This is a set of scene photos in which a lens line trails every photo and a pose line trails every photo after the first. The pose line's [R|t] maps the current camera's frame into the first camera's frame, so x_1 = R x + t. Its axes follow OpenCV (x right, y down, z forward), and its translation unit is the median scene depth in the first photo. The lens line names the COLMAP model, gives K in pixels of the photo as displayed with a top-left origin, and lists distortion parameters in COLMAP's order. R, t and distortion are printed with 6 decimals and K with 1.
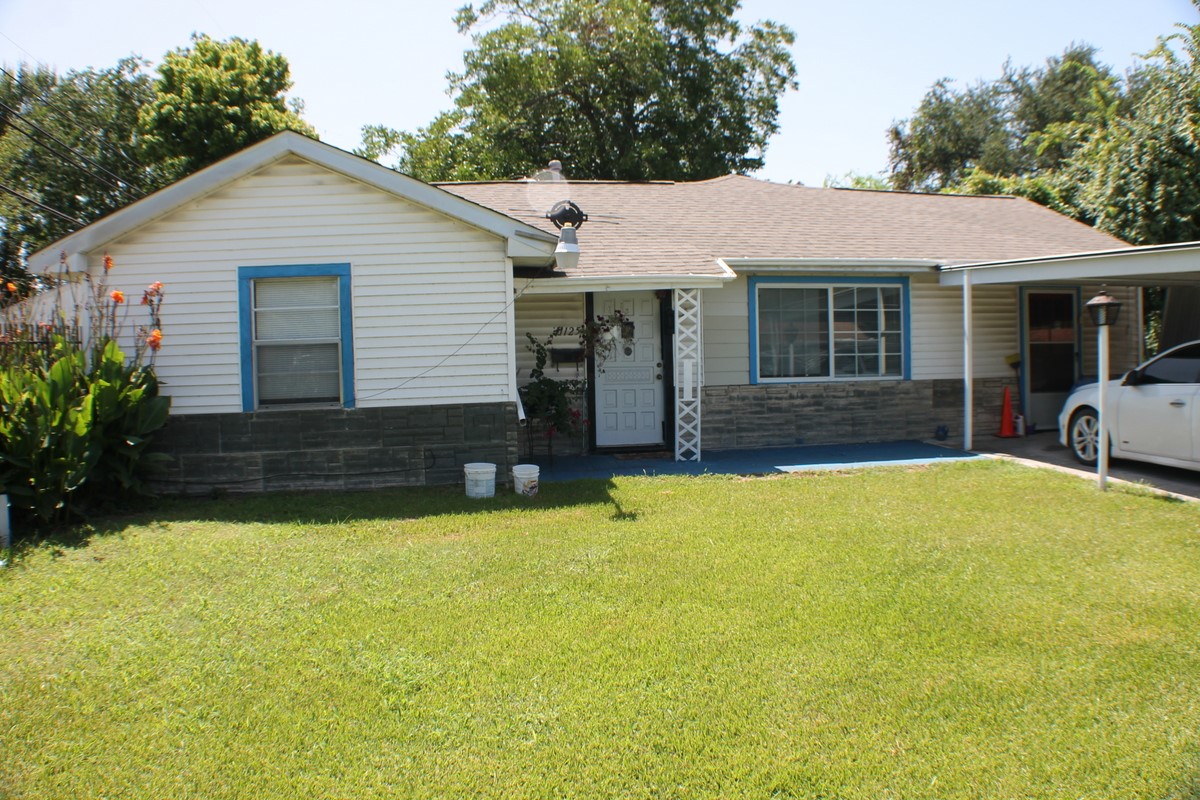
lens RADIAL K [[922.8, 0, 594.1], [0, 922.8, 399.2], [0, 0, 1]] dist [-0.197759, 0.042476]
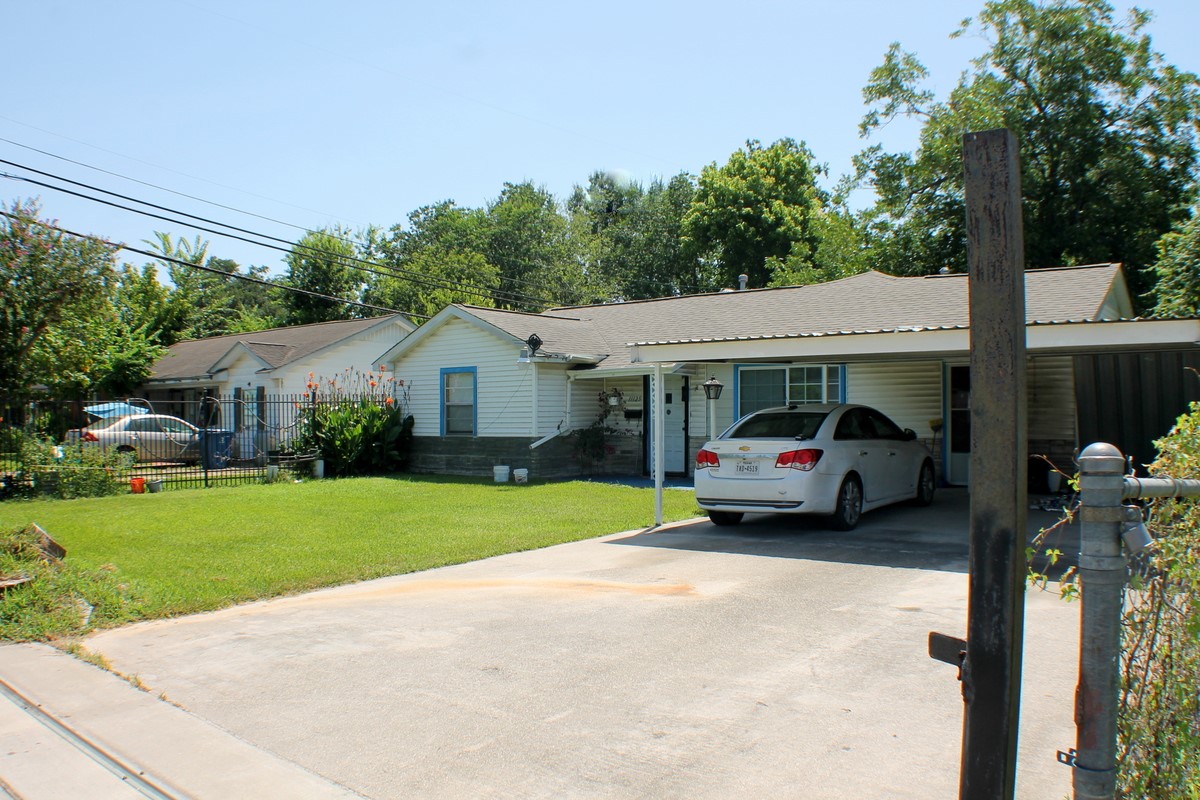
lens RADIAL K [[1050.7, 0, 547.2], [0, 1050.7, 399.0], [0, 0, 1]] dist [-0.251159, 0.075039]
pose [[0.622998, 0.010310, -0.782155, 1.274735], [-0.054004, 0.998094, -0.029858, -0.009470], [0.780357, 0.060841, 0.622368, -0.267394]]
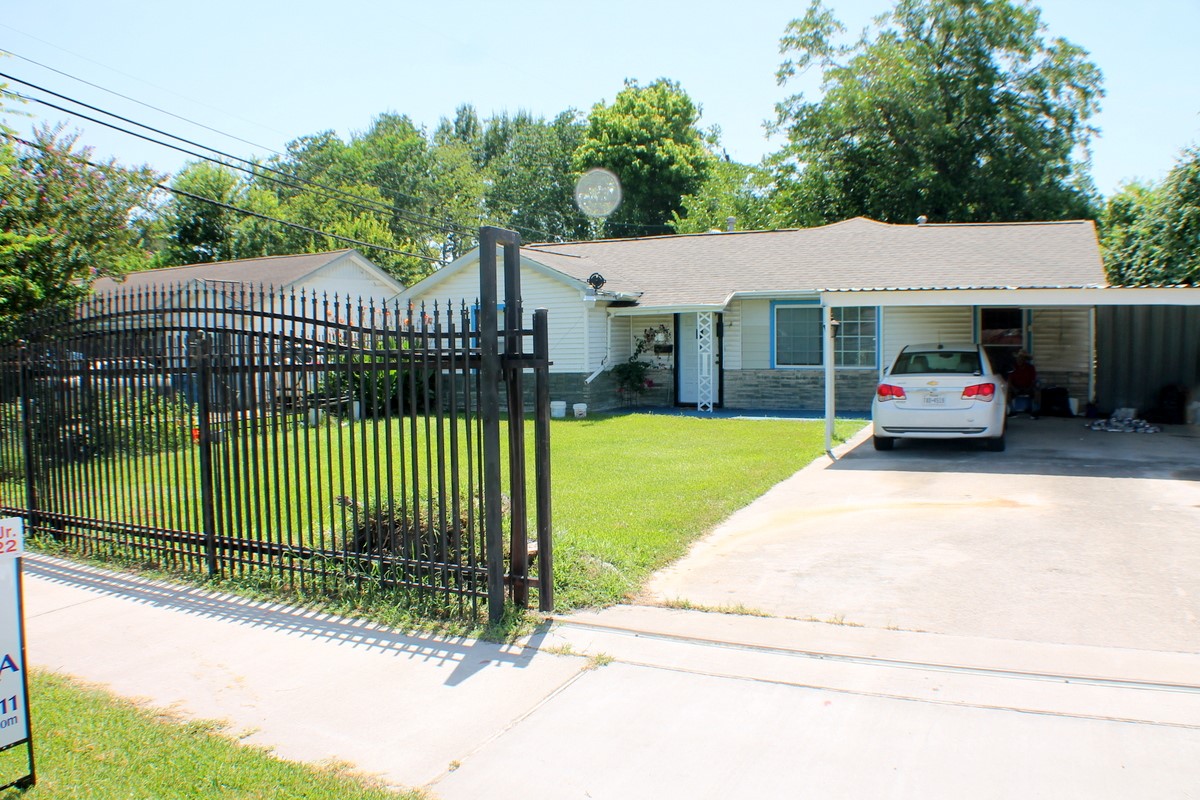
lens RADIAL K [[1050.7, 0, 566.3], [0, 1050.7, 419.2], [0, 0, 1]] dist [-0.251159, 0.075039]
pose [[0.804122, 0.055482, -0.591870, 0.948877], [-0.034866, 0.998323, 0.046213, 0.000152], [0.593441, -0.016525, 0.804708, -0.656783]]
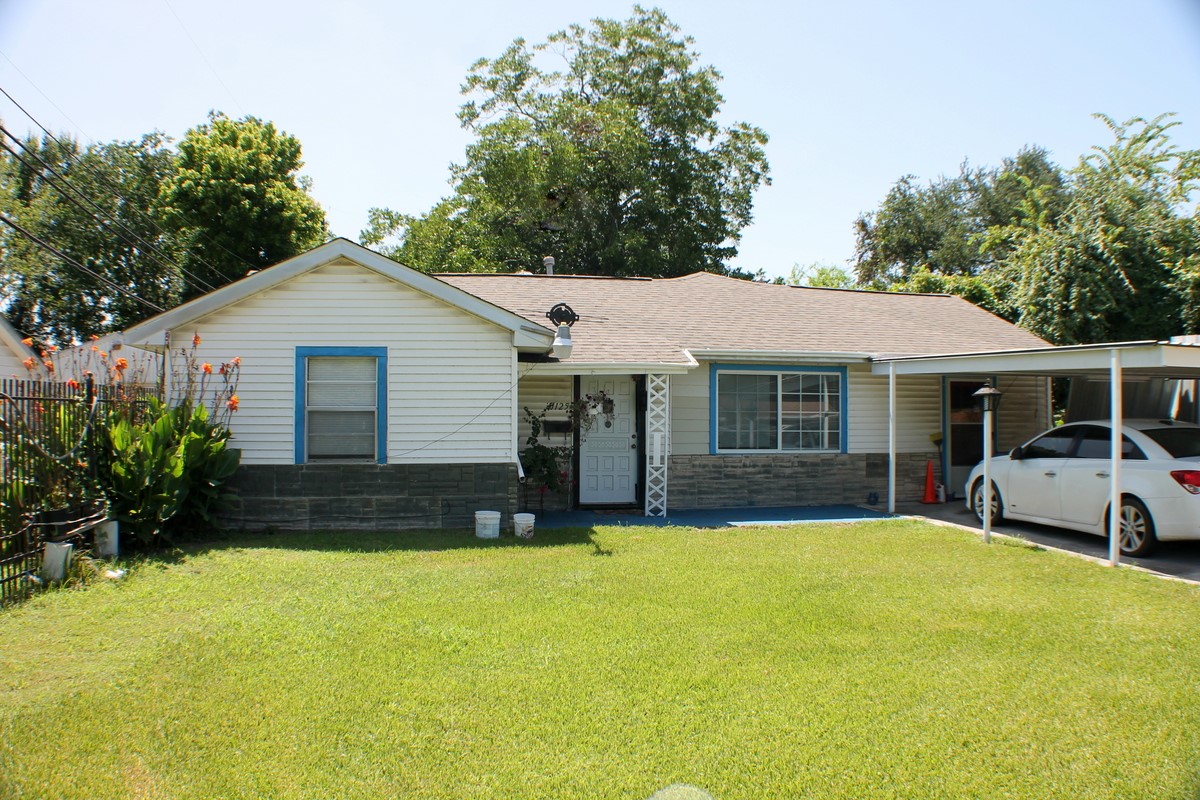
lens RADIAL K [[922.8, 0, 601.2], [0, 922.8, 407.2], [0, 0, 1]] dist [-0.197759, 0.042476]
pose [[0.999197, 0.026848, 0.029734, -0.008147], [-0.024775, 0.997376, -0.068020, 0.007331], [-0.031482, 0.067228, 0.997241, -0.187914]]
